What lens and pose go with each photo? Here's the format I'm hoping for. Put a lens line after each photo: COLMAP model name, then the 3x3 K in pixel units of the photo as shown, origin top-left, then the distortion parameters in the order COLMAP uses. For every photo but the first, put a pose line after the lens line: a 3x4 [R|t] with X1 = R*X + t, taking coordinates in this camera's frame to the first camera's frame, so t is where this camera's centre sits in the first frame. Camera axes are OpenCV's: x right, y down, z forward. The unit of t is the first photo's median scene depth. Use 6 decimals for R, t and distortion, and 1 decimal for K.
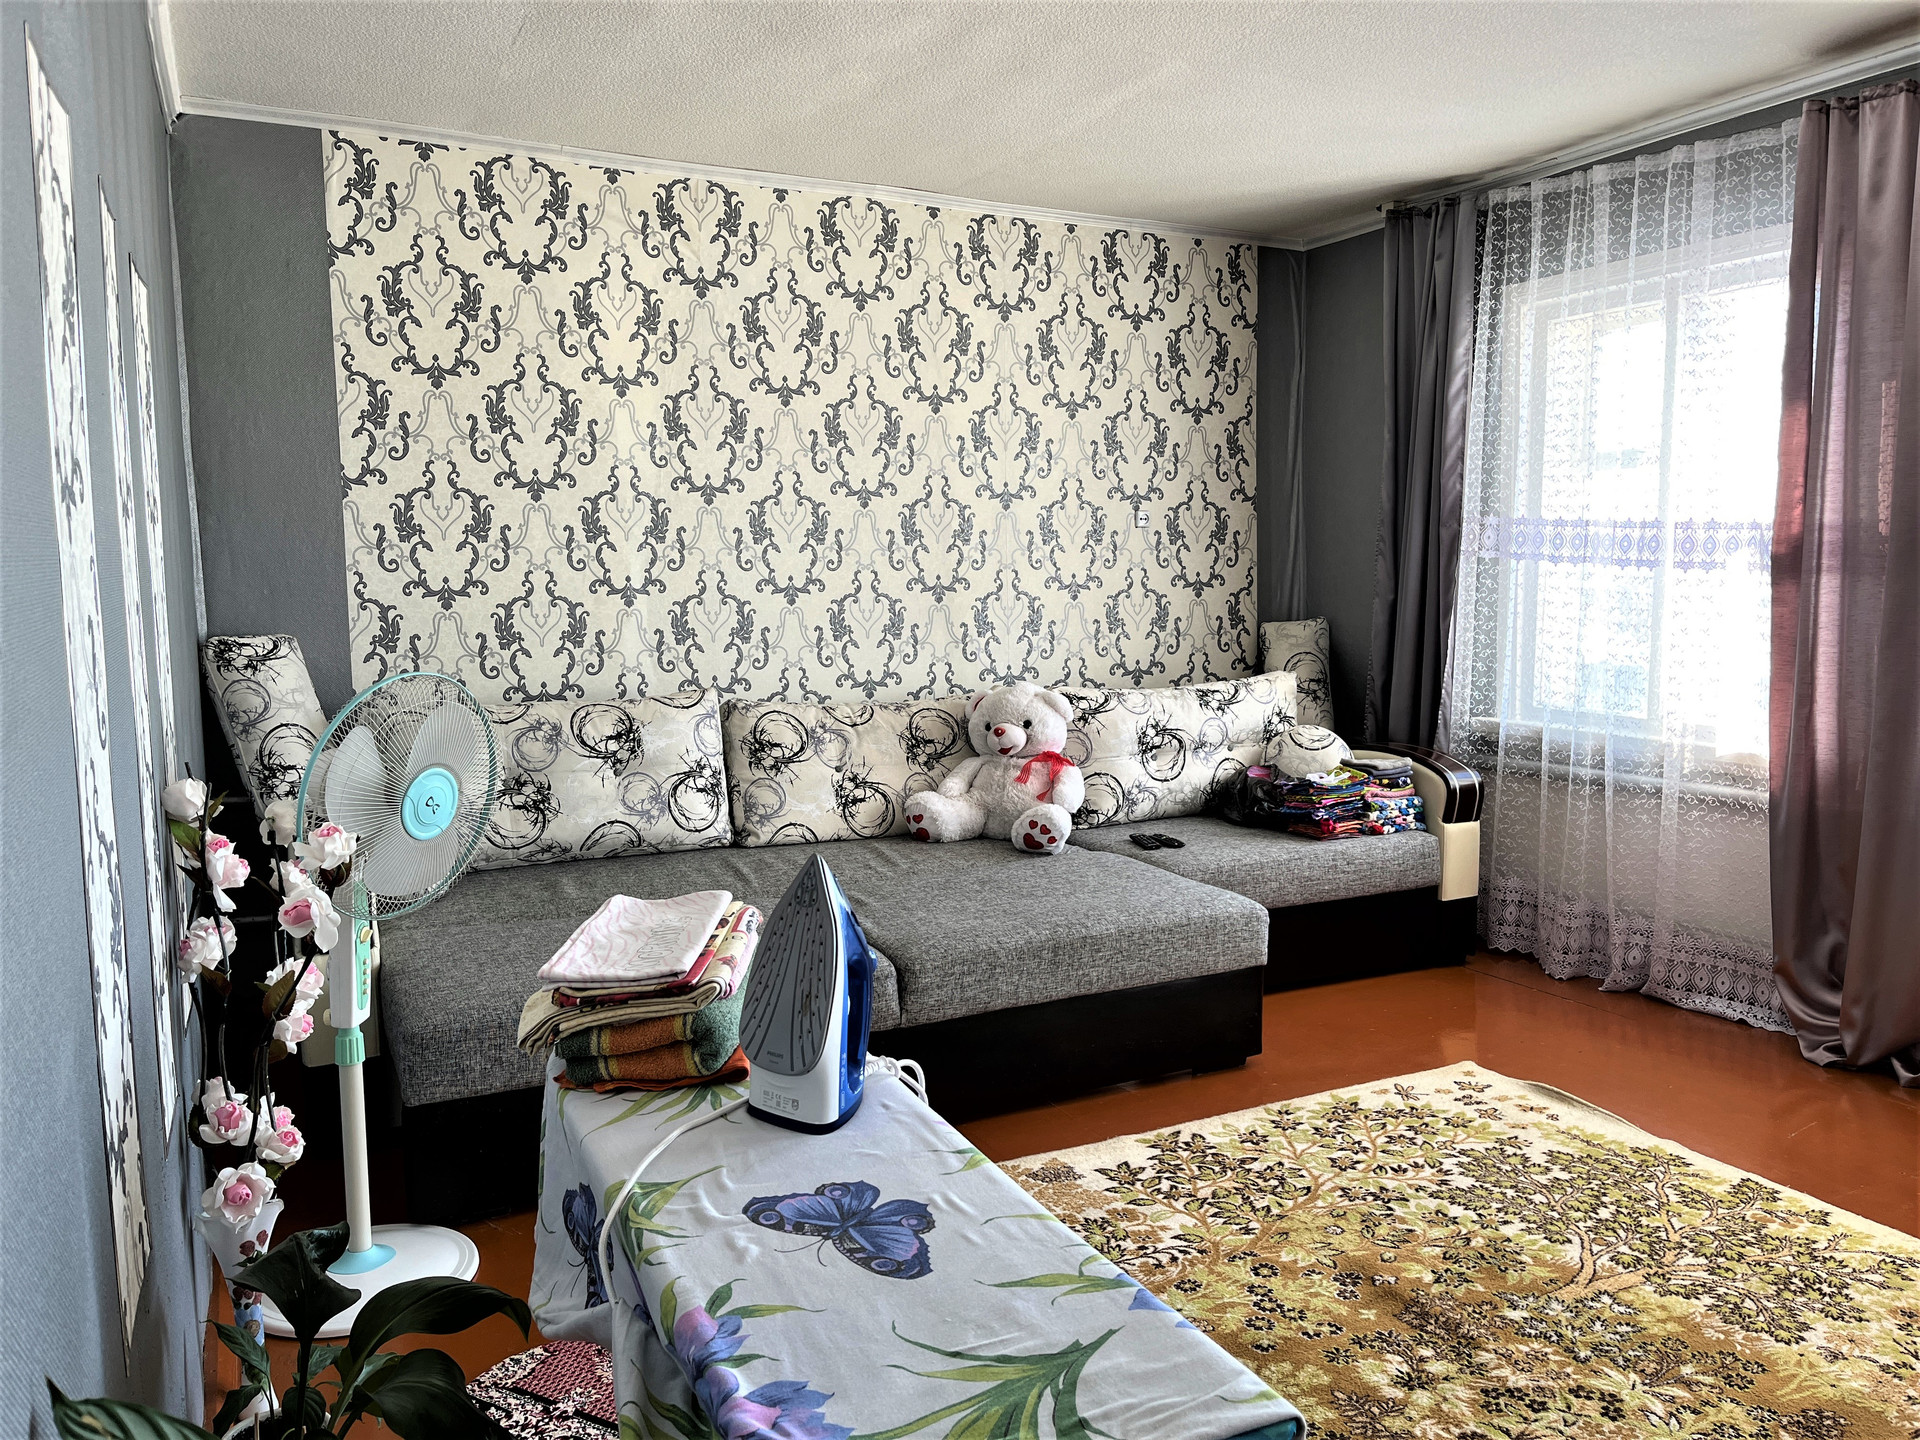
lens RADIAL K [[1457.7, 0, 960.0], [0, 1457.7, 720.0], [0, 0, 1]] dist [0.057023, -0.068595]
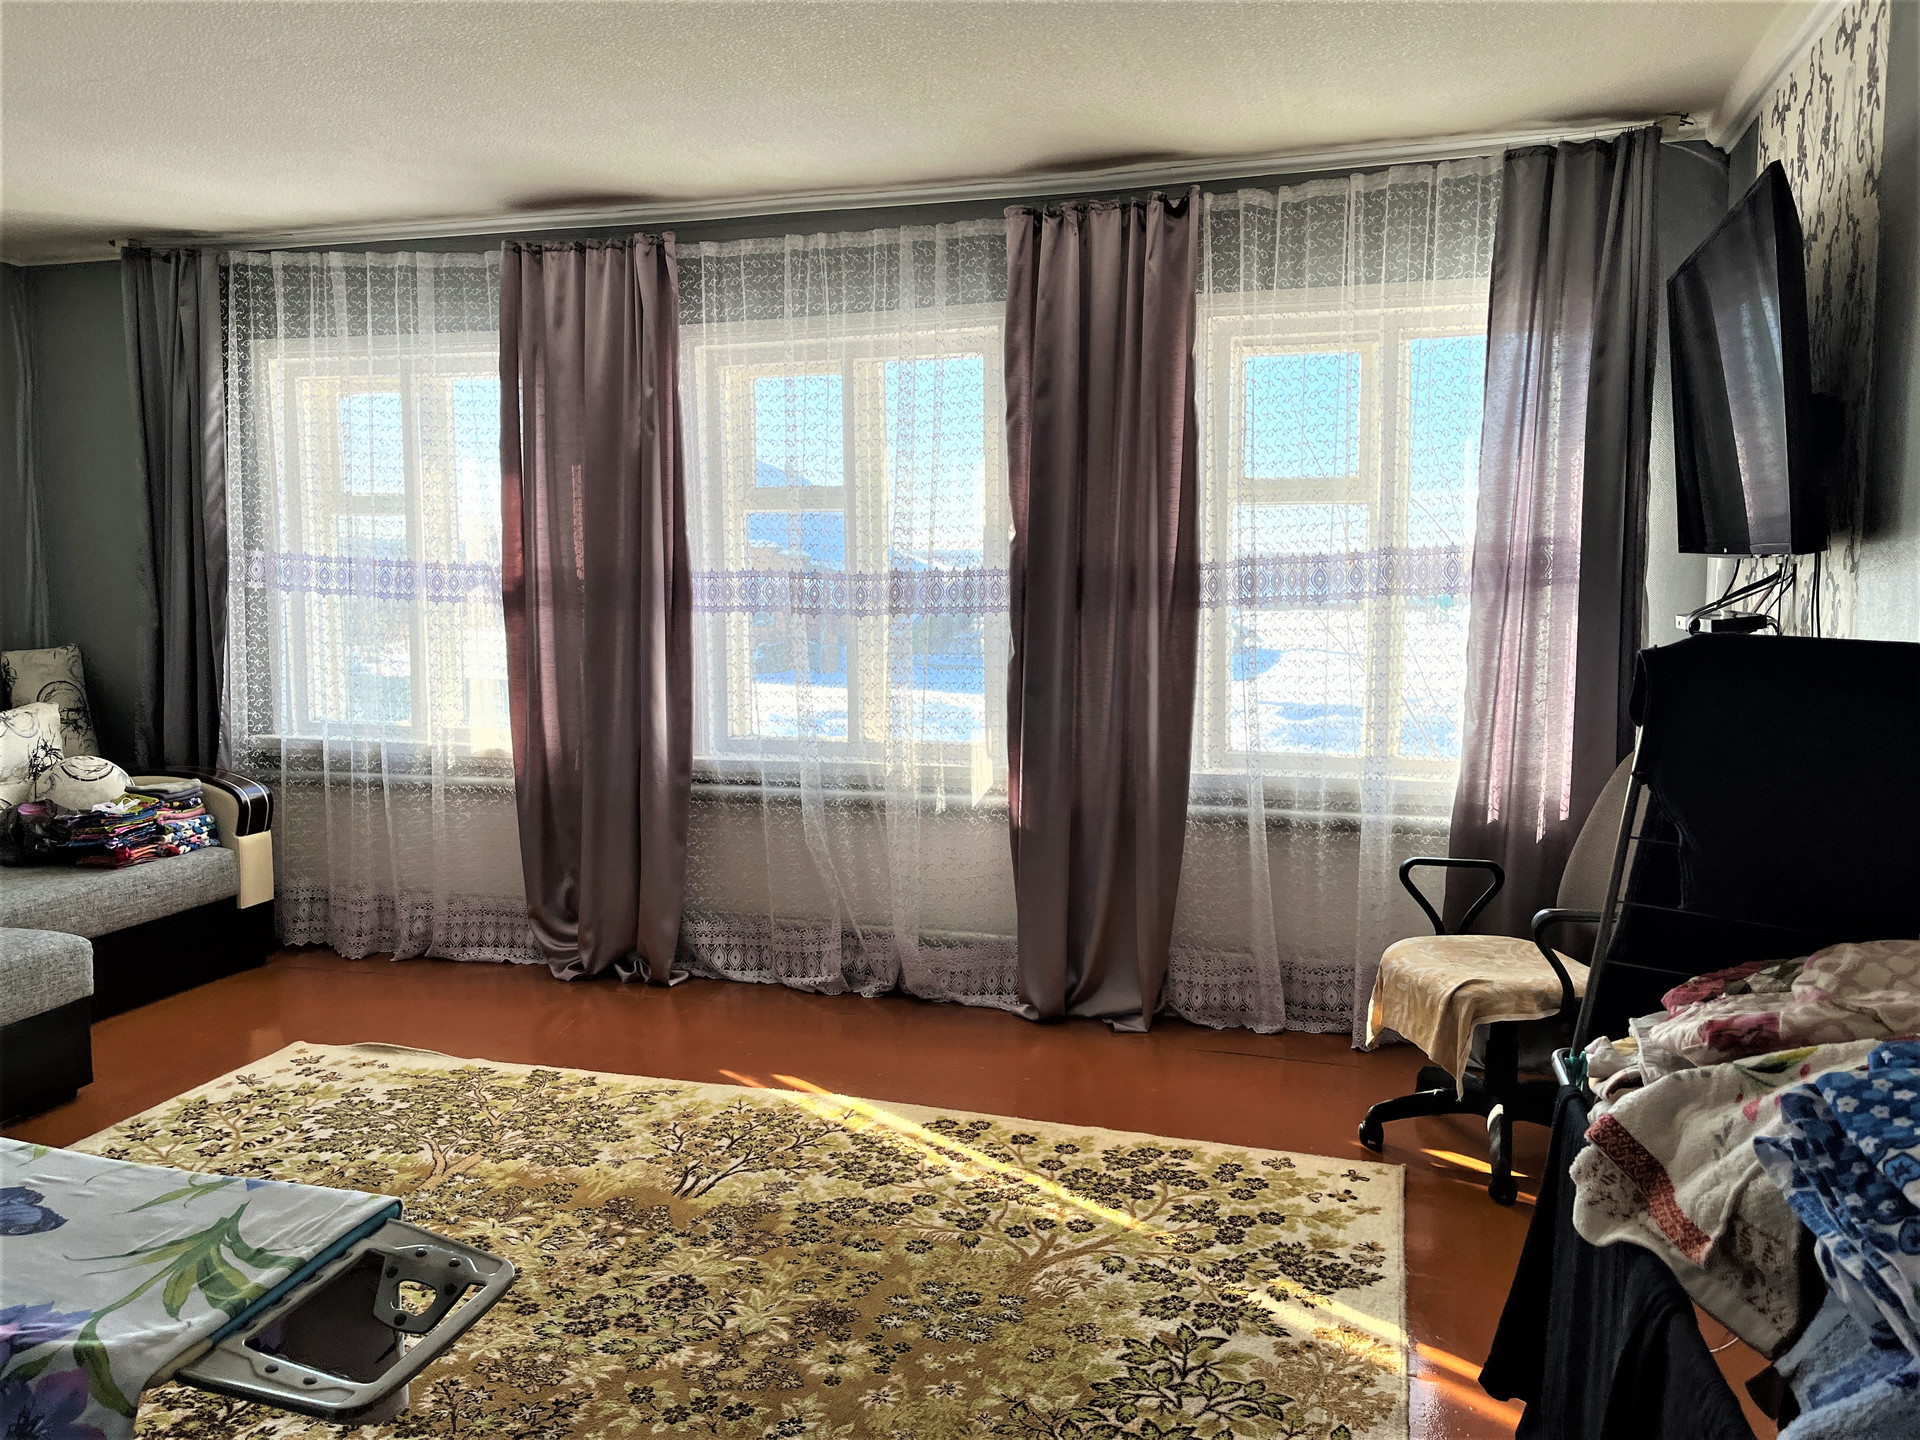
lens RADIAL K [[1457.7, 0, 960.0], [0, 1457.7, 720.0], [0, 0, 1]] dist [0.057023, -0.068595]
pose [[0.665517, -0.067039, 0.743366, -0.120310], [0.068325, 0.997248, 0.028766, -0.010043], [-0.743249, 0.031646, 0.668266, -0.121449]]
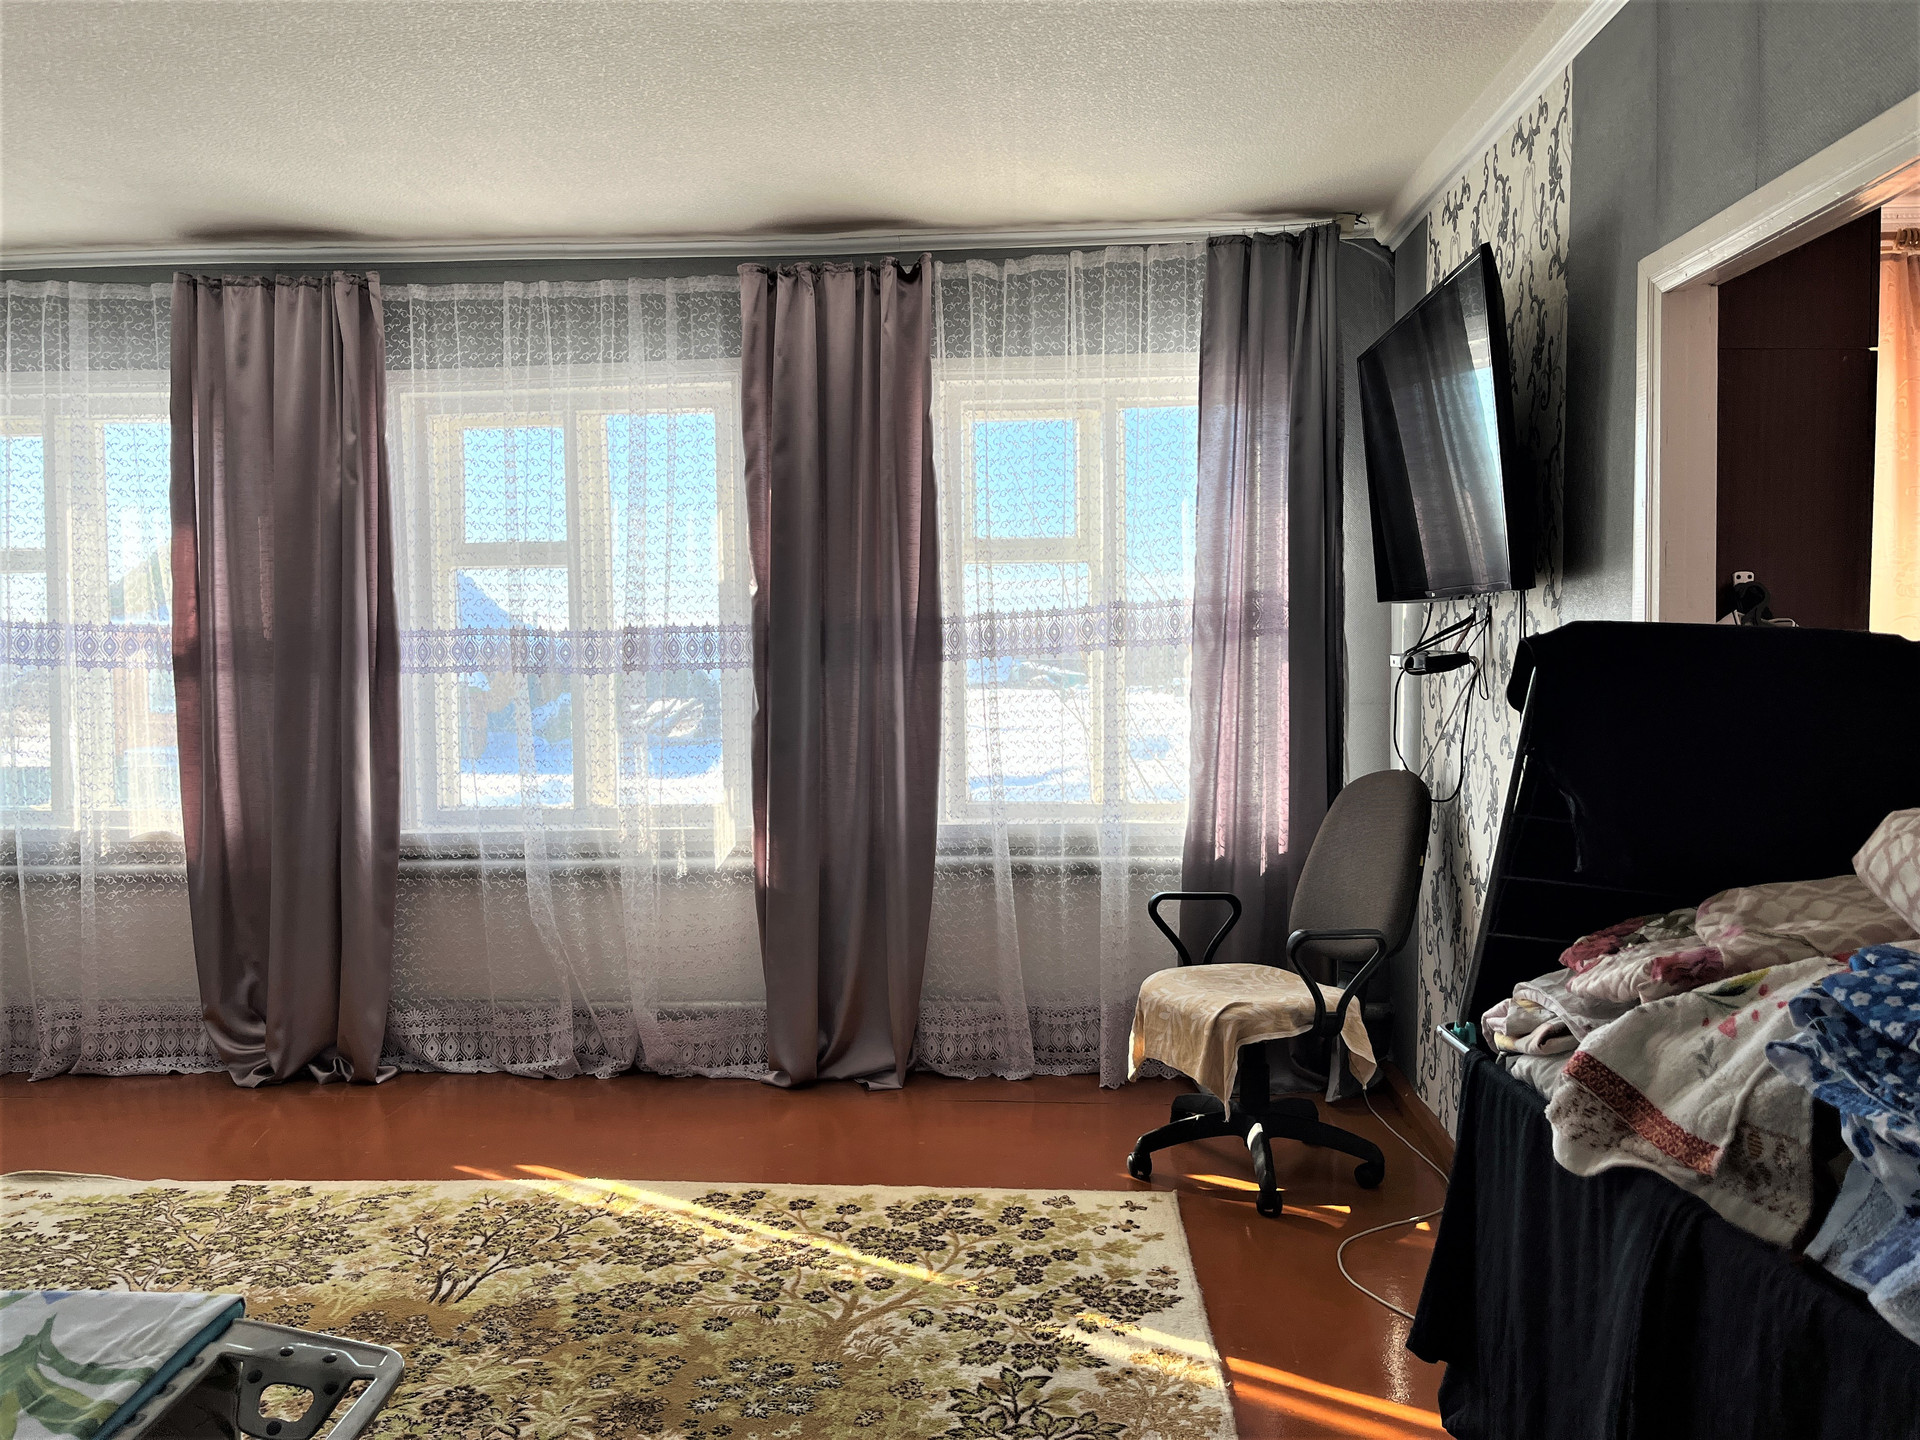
lens RADIAL K [[1453.7, 0, 959.1], [0, 1453.7, 712.1], [0, 0, 1]] dist [0.062264, -0.069245]
pose [[0.471014, -0.031705, 0.881556, -0.151959], [0.093121, 0.995557, -0.013950, 0.004079], [-0.877197, 0.088662, 0.471874, -0.063940]]
